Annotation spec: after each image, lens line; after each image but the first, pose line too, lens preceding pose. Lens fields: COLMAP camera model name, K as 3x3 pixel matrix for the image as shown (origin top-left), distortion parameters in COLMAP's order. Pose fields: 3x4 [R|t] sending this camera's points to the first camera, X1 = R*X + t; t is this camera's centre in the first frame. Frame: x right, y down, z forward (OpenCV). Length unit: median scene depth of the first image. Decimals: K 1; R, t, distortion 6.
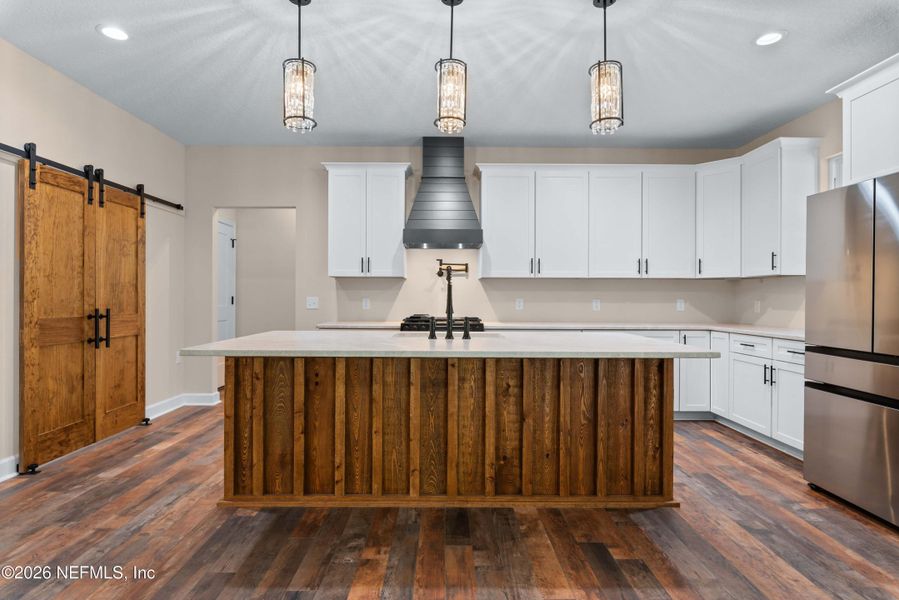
lens RADIAL K [[469.0, 0, 445.7], [0, 469.0, 296.7], [0, 0, 1]] dist [-0.005597, 0.001390]
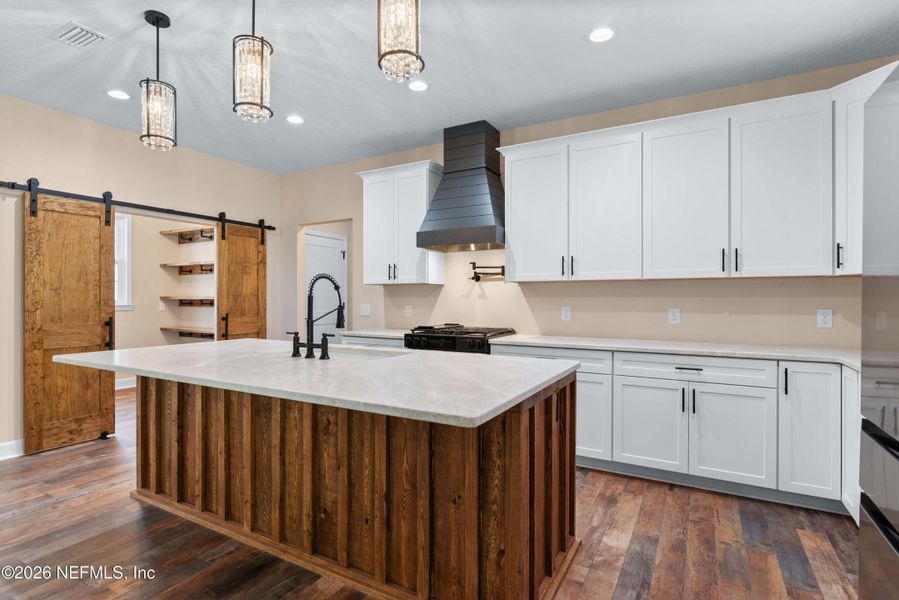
lens RADIAL K [[451.3, 0, 446.4], [0, 451.3, 298.7], [0, 0, 1]] dist [-0.002883, -0.000215]
pose [[0.866593, -0.003596, -0.499002, 0.407334], [0.004485, 0.999990, 0.000582, -0.012252], [0.498995, -0.002742, 0.866601, 0.252796]]
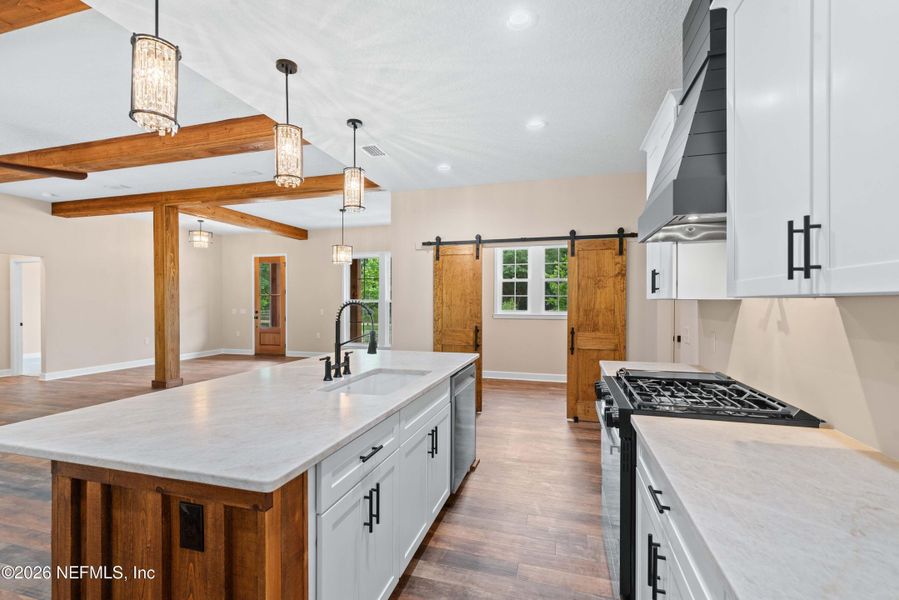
lens RADIAL K [[393.9, 0, 449.9], [0, 393.9, 301.8], [0, 0, 1]] dist [0.001409, 0.000747]
pose [[-0.277829, -0.005316, -0.960616, 0.431128], [0.000899, 0.999983, -0.005794, -0.038184], [0.960630, -0.002473, -0.277820, 0.926318]]
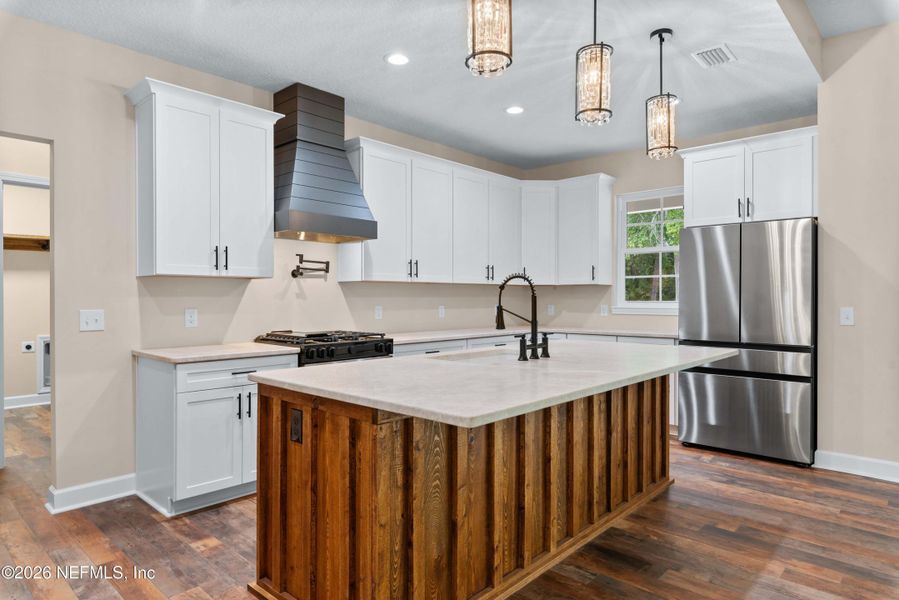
lens RADIAL K [[539.4, 0, 448.8], [0, 539.4, 300.5], [0, 0, 1]] dist [0.003019, 0.000768]
pose [[0.680361, -0.008855, 0.732824, -0.518027], [0.001687, 0.999943, 0.010516, -0.017335], [-0.732875, -0.005919, 0.680337, 0.279845]]
